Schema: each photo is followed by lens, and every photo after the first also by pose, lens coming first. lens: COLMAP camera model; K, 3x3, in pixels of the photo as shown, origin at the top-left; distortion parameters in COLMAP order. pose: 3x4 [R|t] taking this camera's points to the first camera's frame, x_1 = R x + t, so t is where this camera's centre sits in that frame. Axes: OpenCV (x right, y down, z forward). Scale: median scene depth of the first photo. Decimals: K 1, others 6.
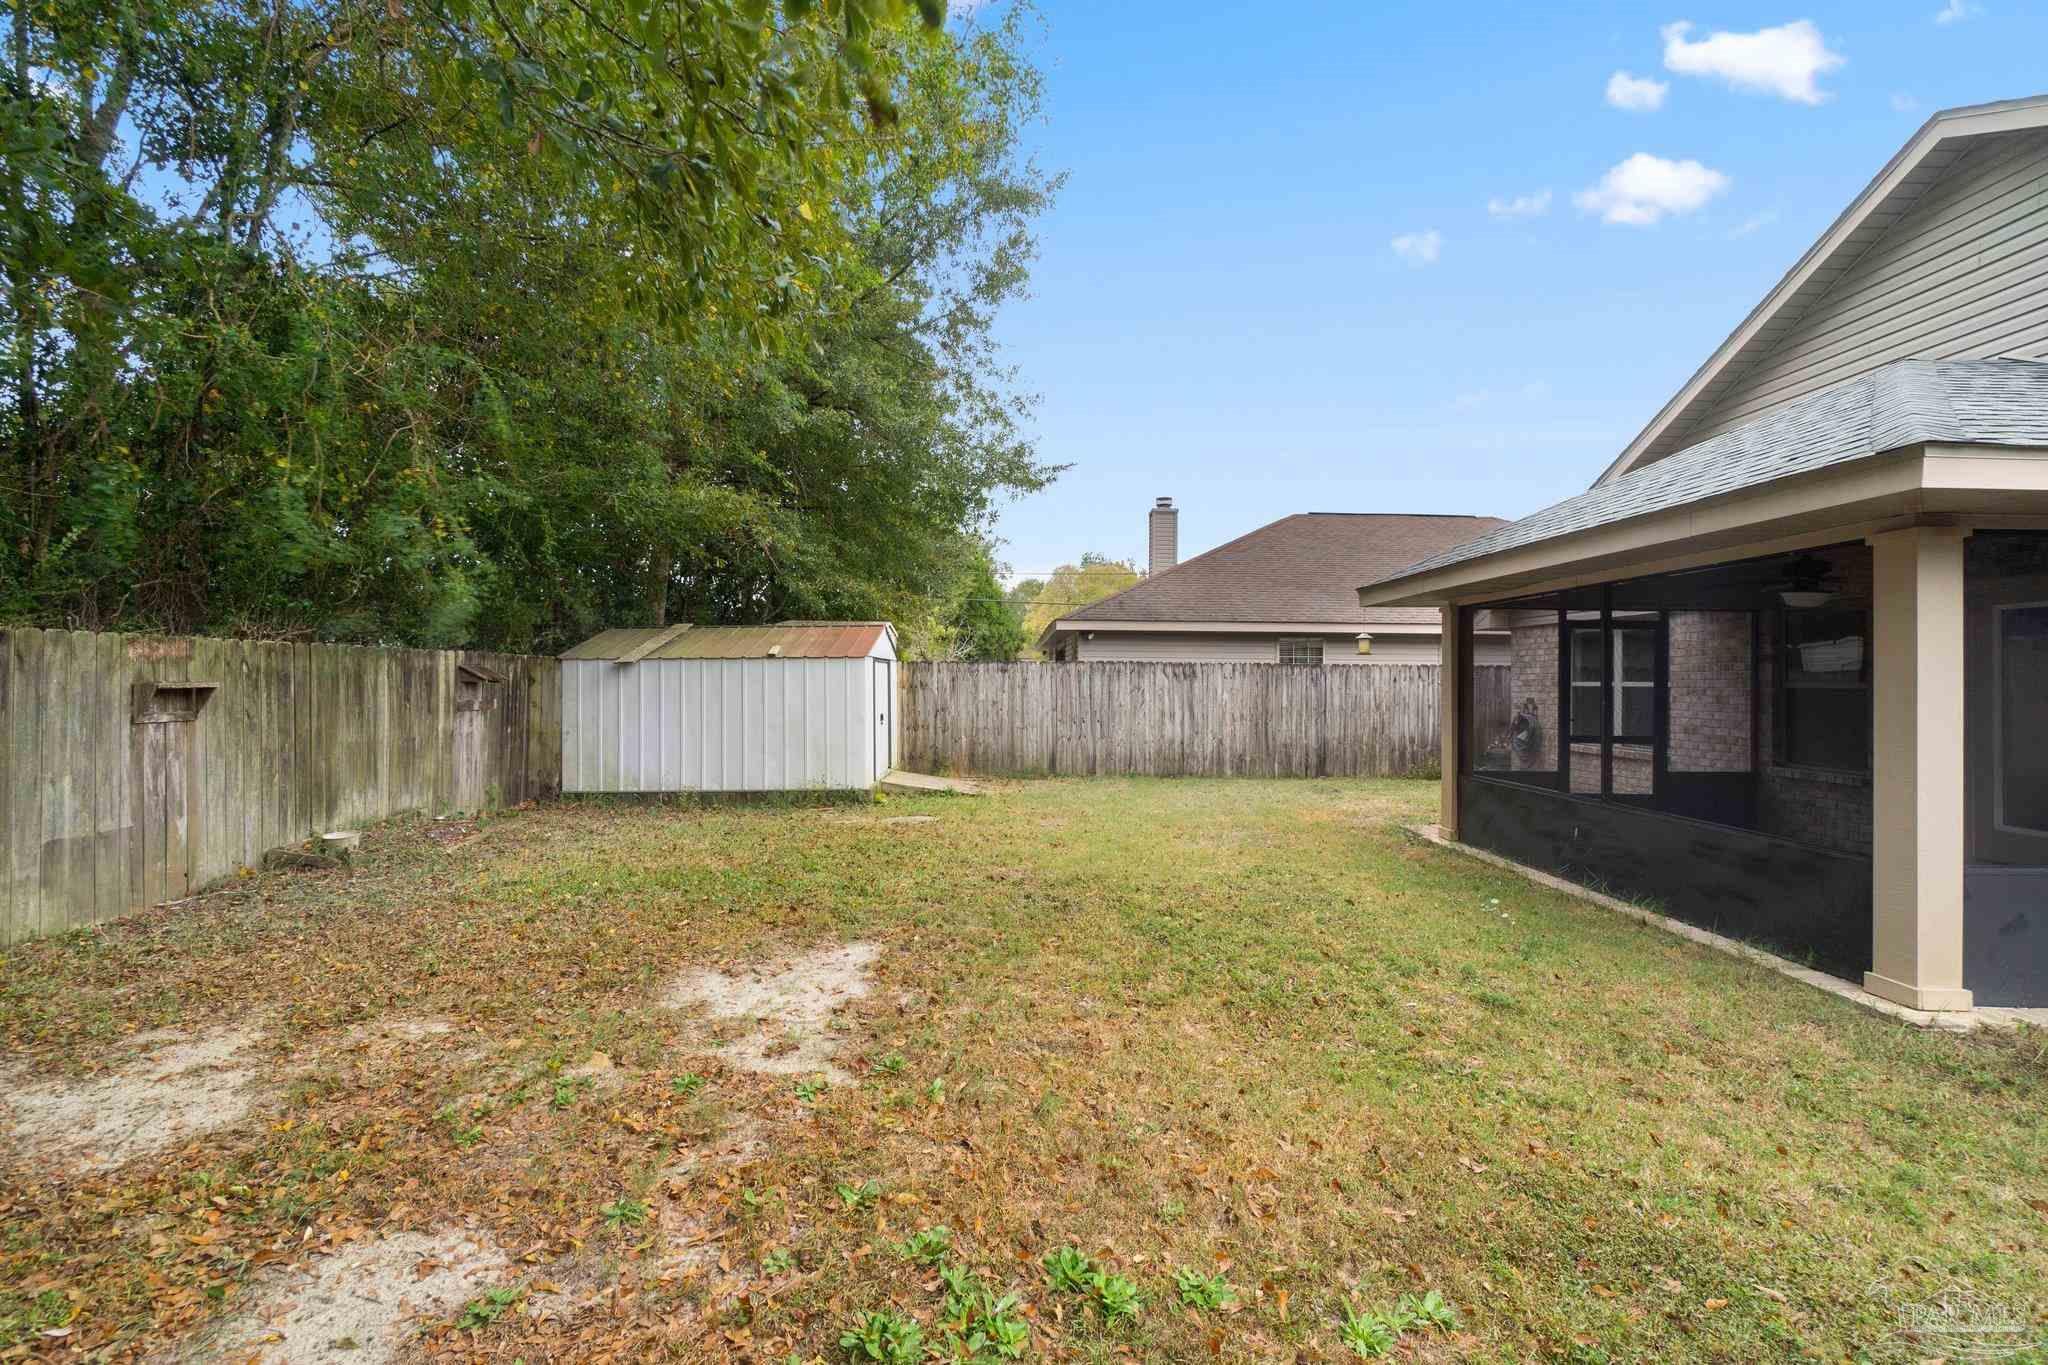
lens RADIAL K [[892.3, 0, 1023.3], [0, 892.3, 662.4], [0, 0, 1]] dist [0.000419, 0.000328]
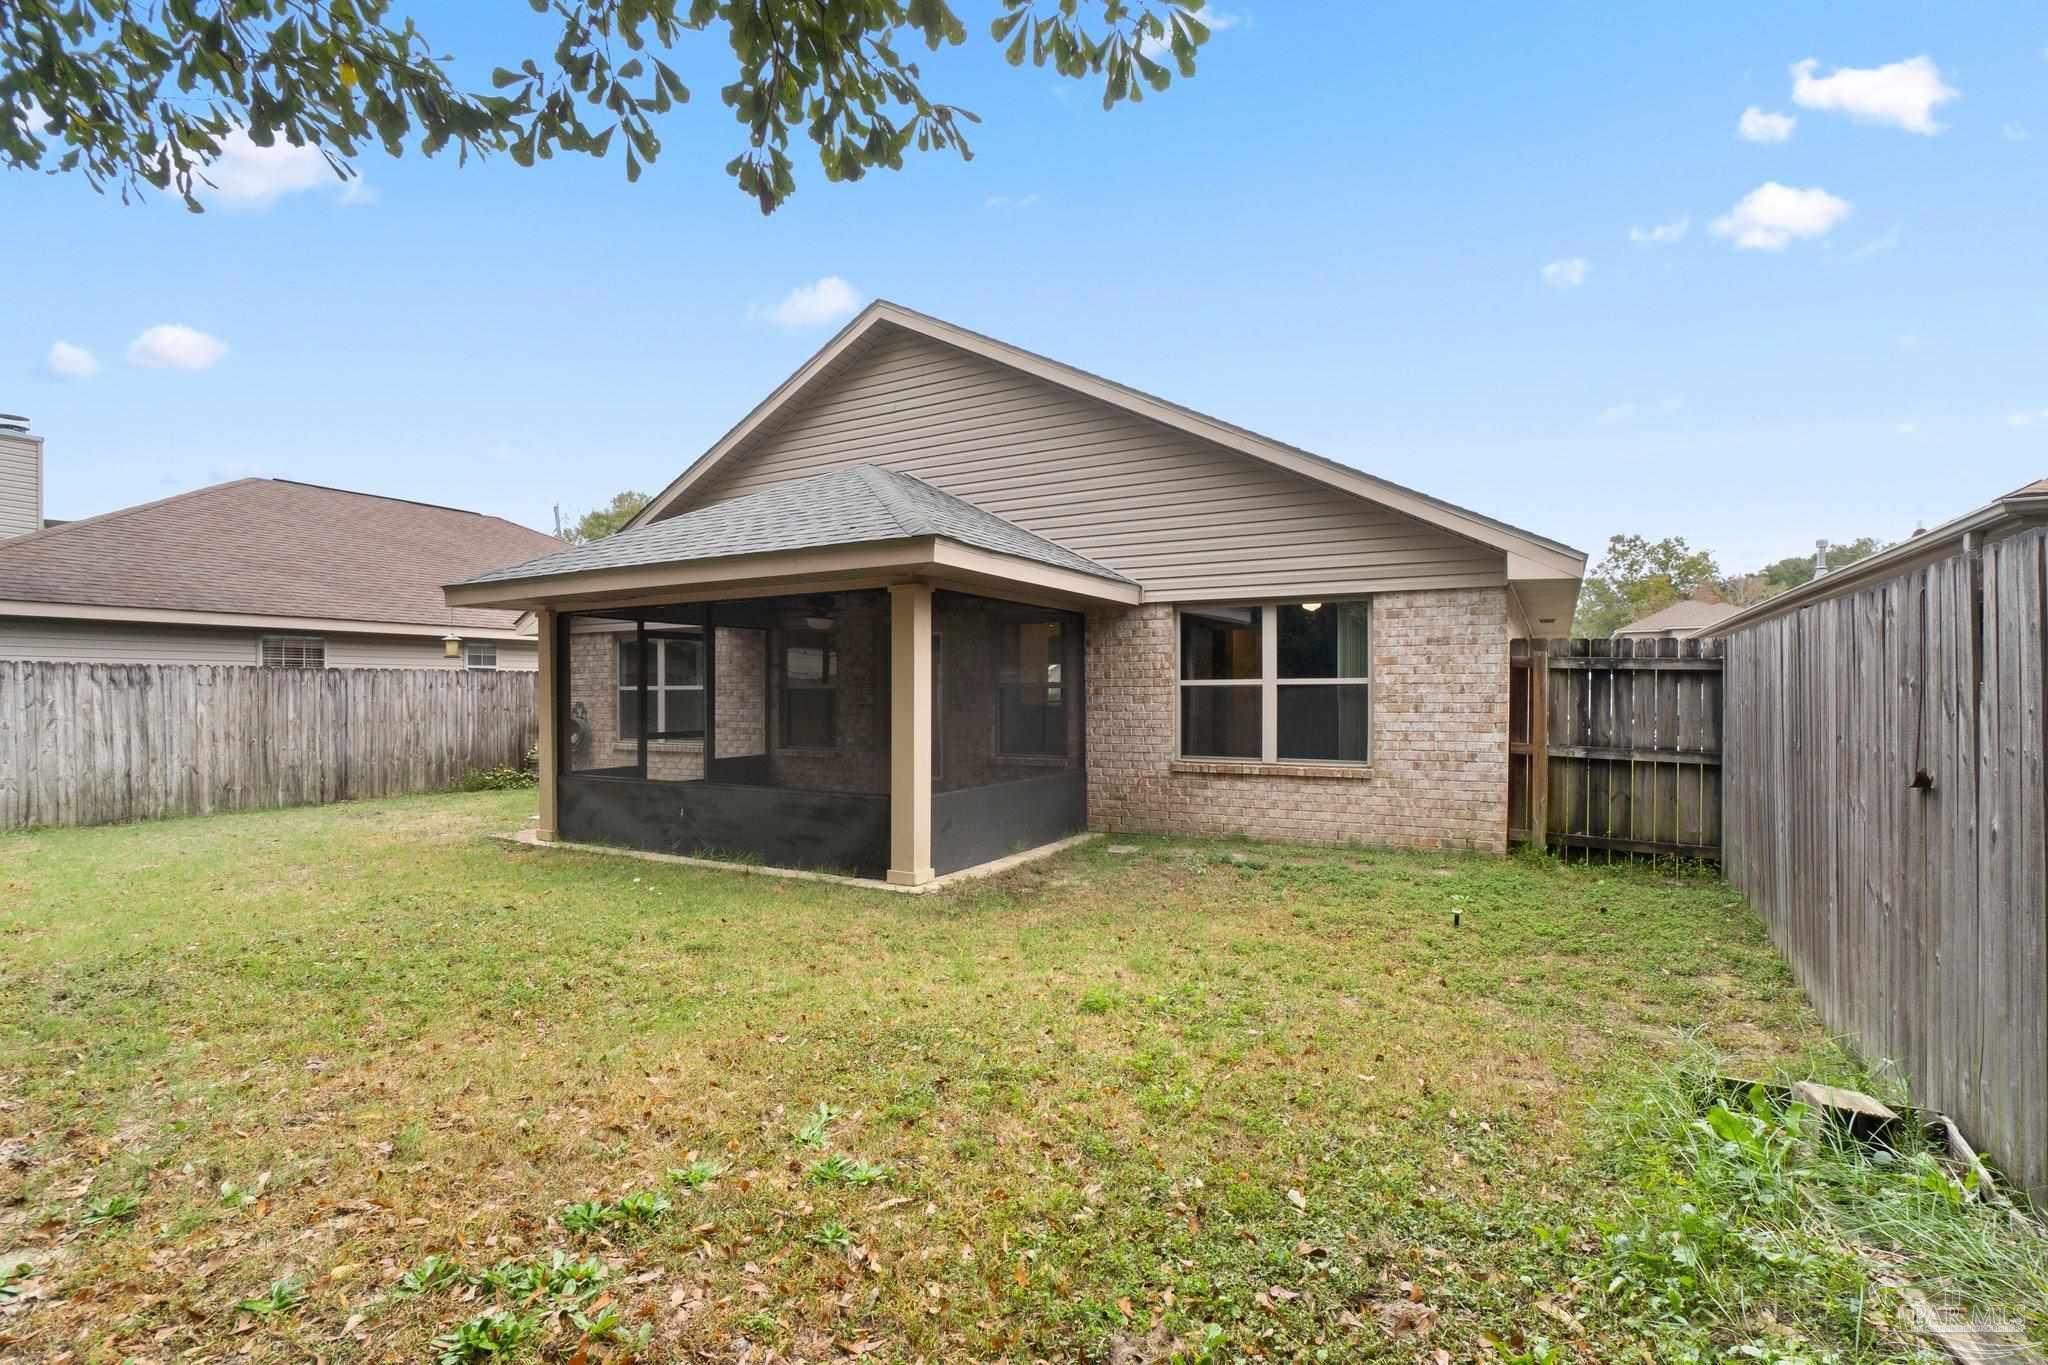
lens RADIAL K [[939.9, 0, 1012.3], [0, 939.9, 697.5], [0, 0, 1]] dist [-0.001915, -0.000165]
pose [[0.516413, -0.016853, 0.856174, -0.160066], [-0.008589, 0.999654, 0.024858, 0.003318], [-0.856297, -0.020191, 0.516090, -0.006297]]
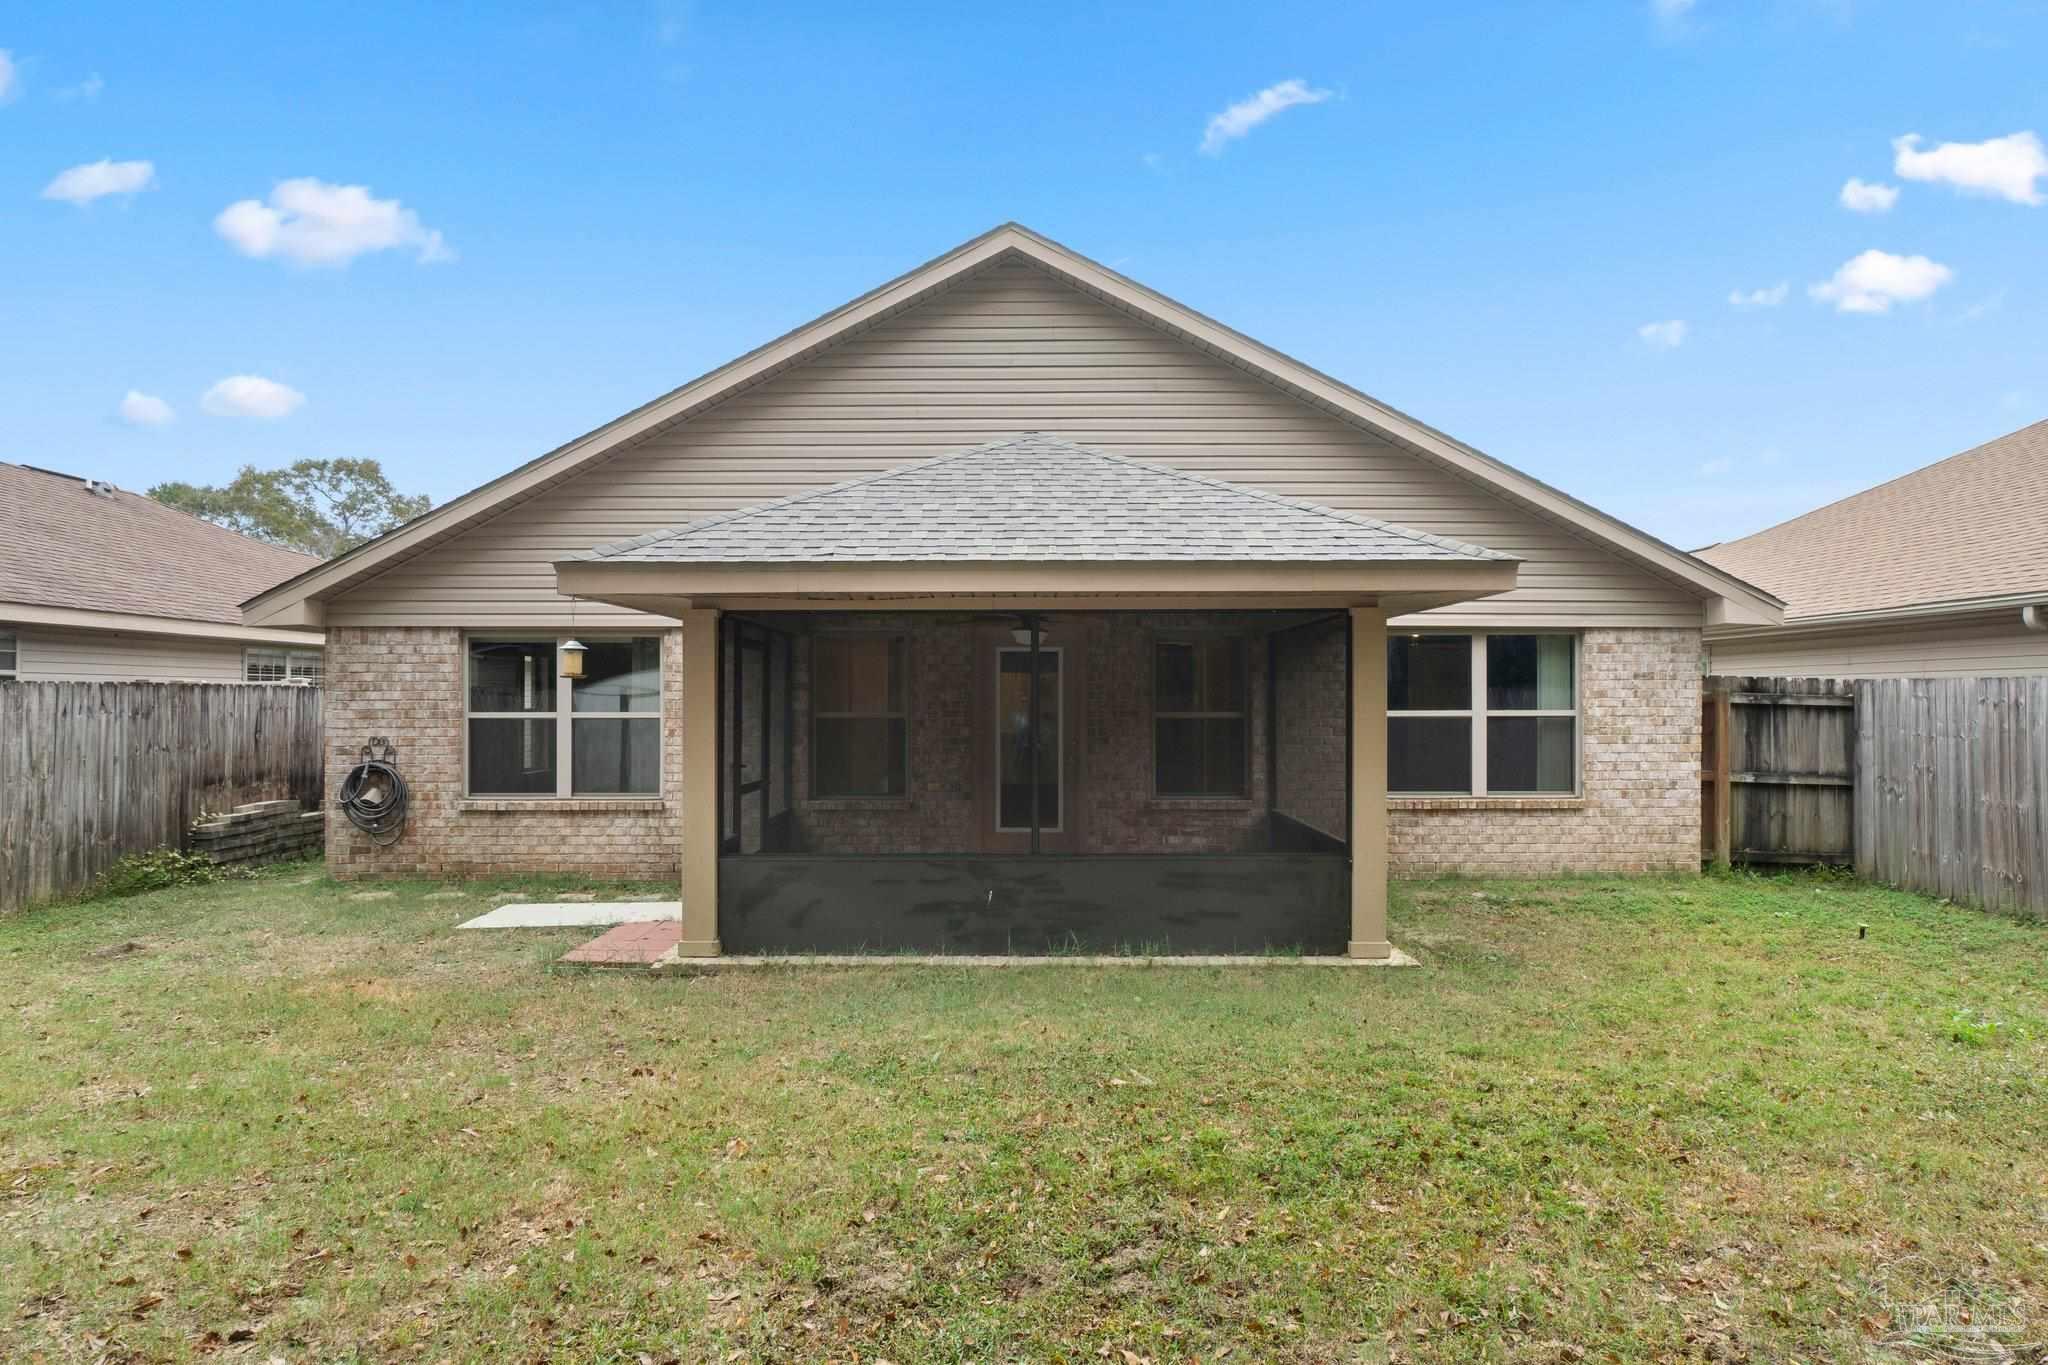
lens RADIAL K [[1137.1, 0, 1022.5], [0, 1137.1, 699.1], [0, 0, 1]] dist [0.004536, 0.000460]
pose [[0.025991, -0.006447, 0.999641, -0.352055], [-0.019690, 0.999782, 0.006960, -0.004157], [-0.999468, -0.019864, 0.025858, 0.715100]]
